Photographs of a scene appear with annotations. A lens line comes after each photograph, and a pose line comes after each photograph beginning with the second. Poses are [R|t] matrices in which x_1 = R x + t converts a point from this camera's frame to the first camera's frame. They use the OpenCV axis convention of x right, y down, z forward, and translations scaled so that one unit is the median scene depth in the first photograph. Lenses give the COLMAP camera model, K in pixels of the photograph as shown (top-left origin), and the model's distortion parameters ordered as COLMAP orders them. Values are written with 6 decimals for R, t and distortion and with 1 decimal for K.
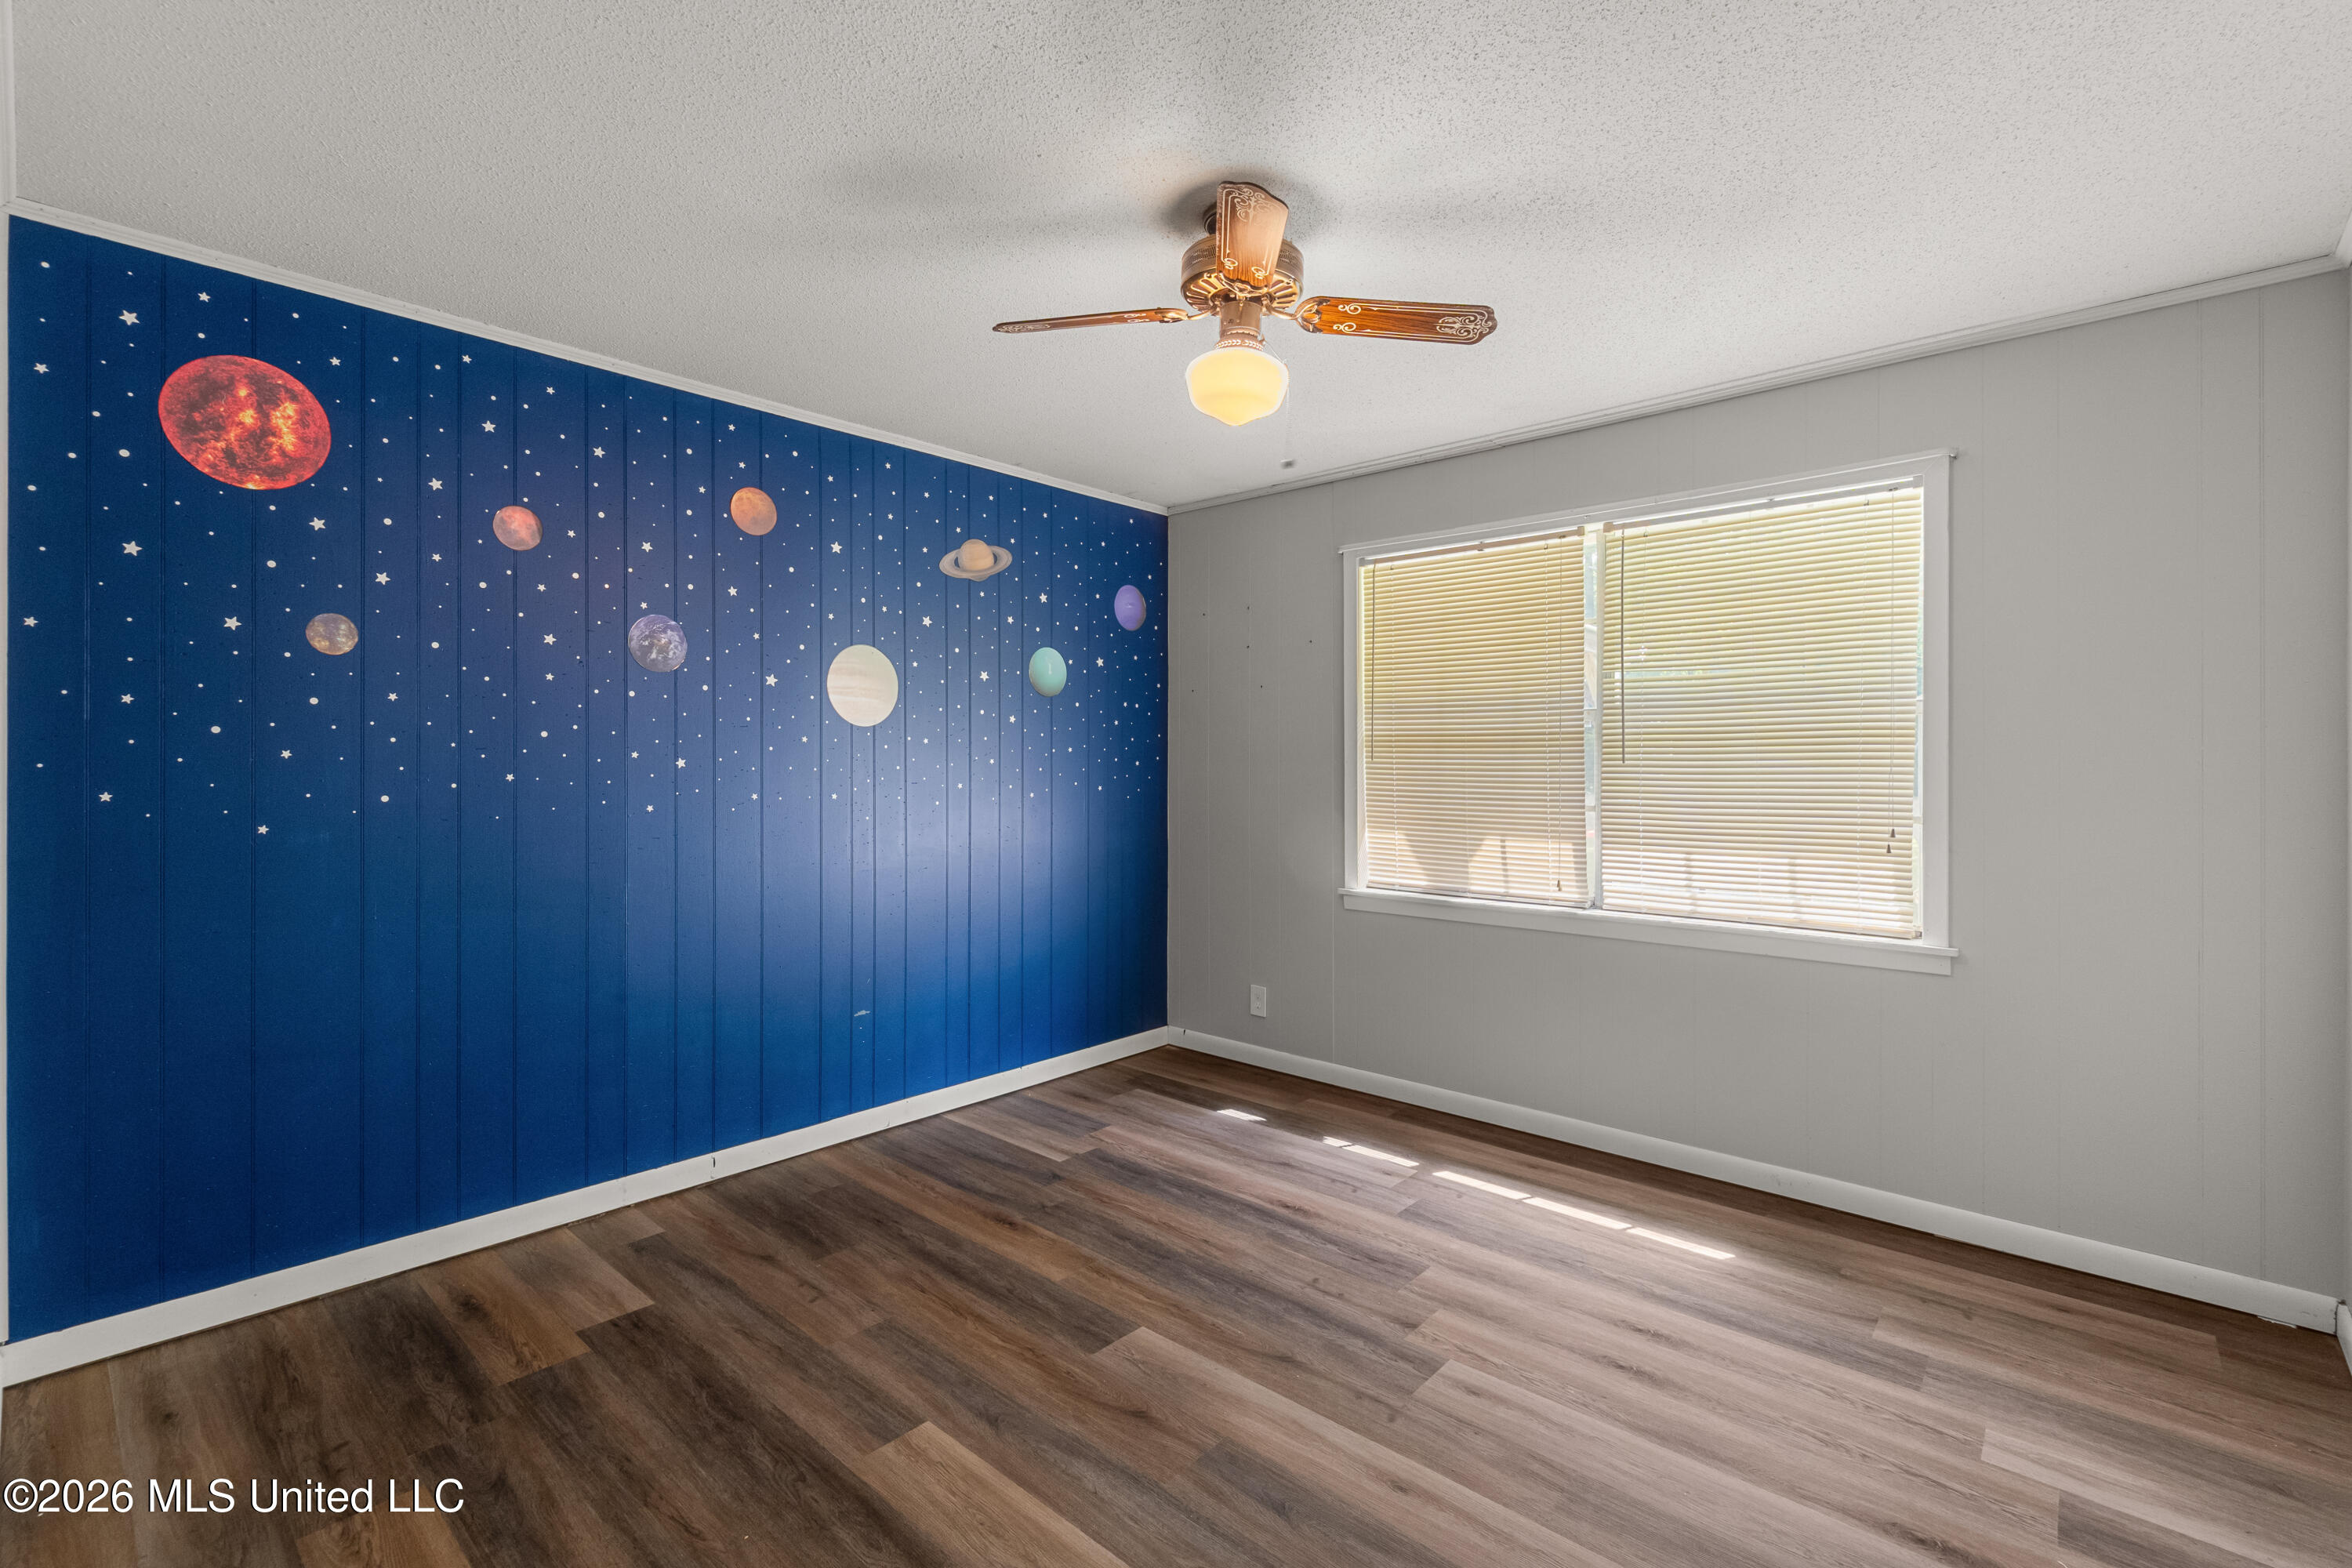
lens RADIAL K [[1033.5, 0, 1156.8], [0, 1033.5, 780.2], [0, 0, 1]] dist [-0.002478, 0.000437]
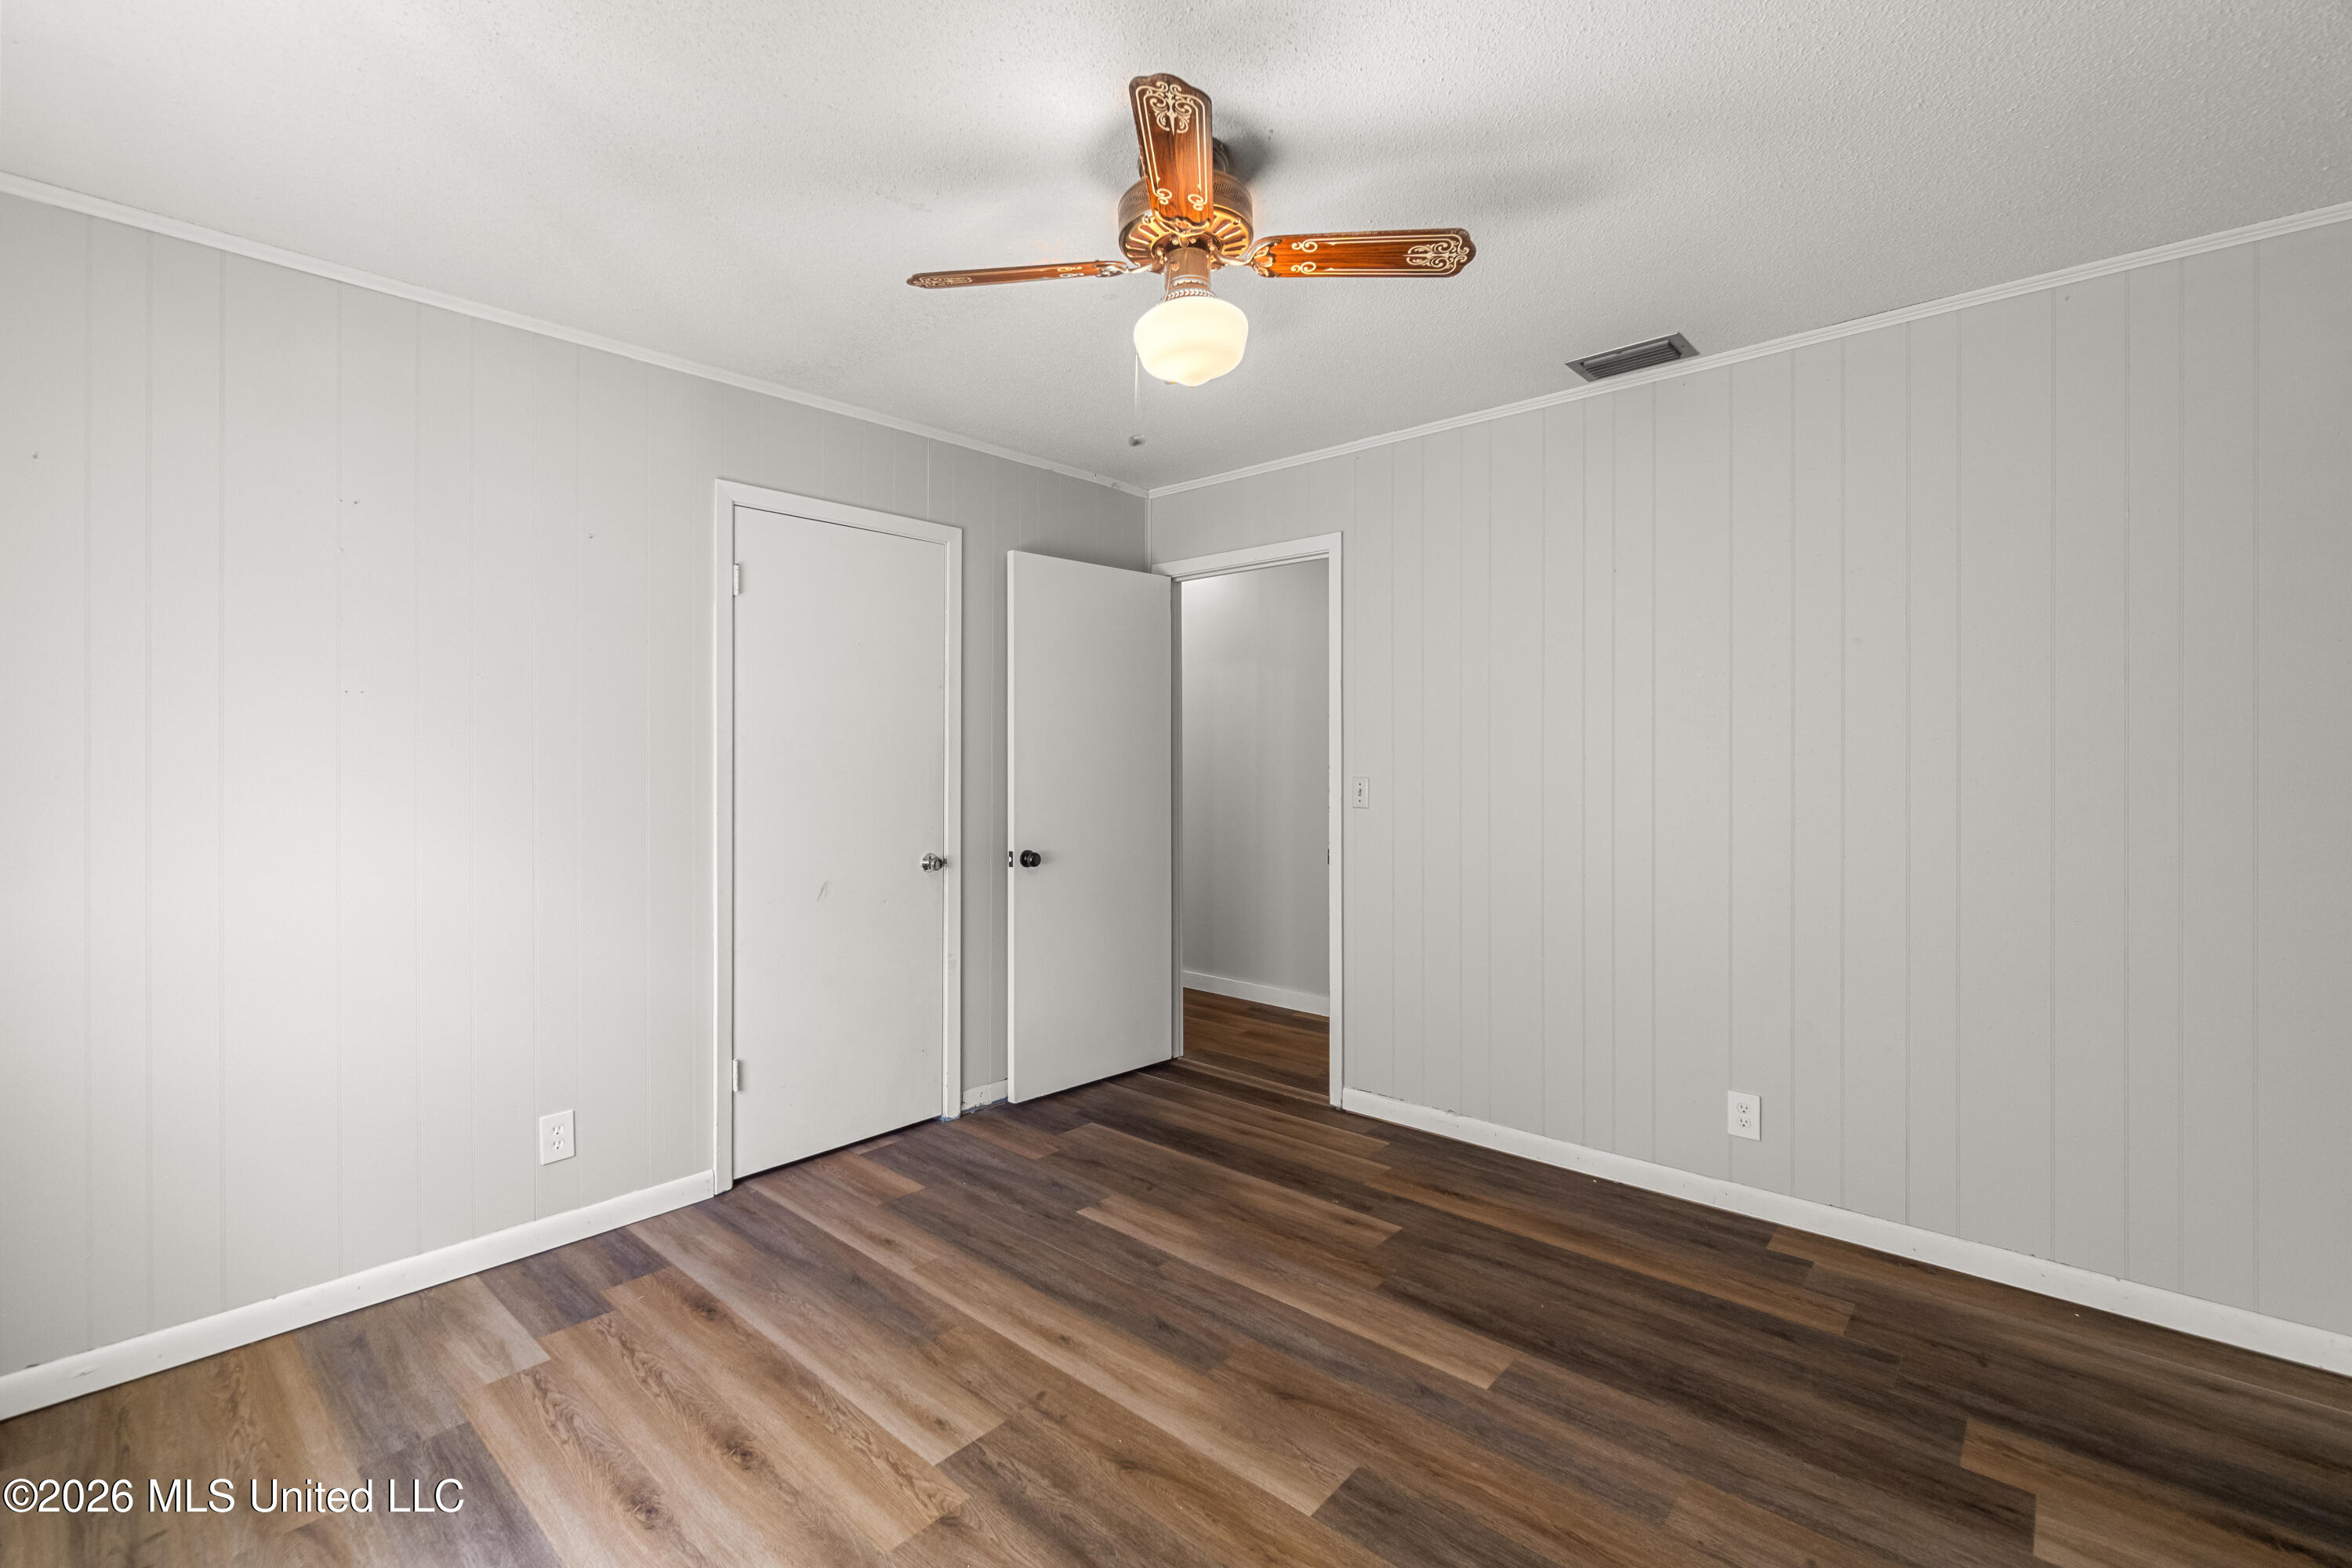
lens RADIAL K [[1033.5, 0, 1156.8], [0, 1033.5, 780.2], [0, 0, 1]] dist [-0.002478, 0.000437]
pose [[-0.999992, -0.001077, -0.003728, 0.115819], [-0.001229, 0.999164, 0.040869, -0.037823], [0.003681, 0.040874, -0.999158, 1.998132]]
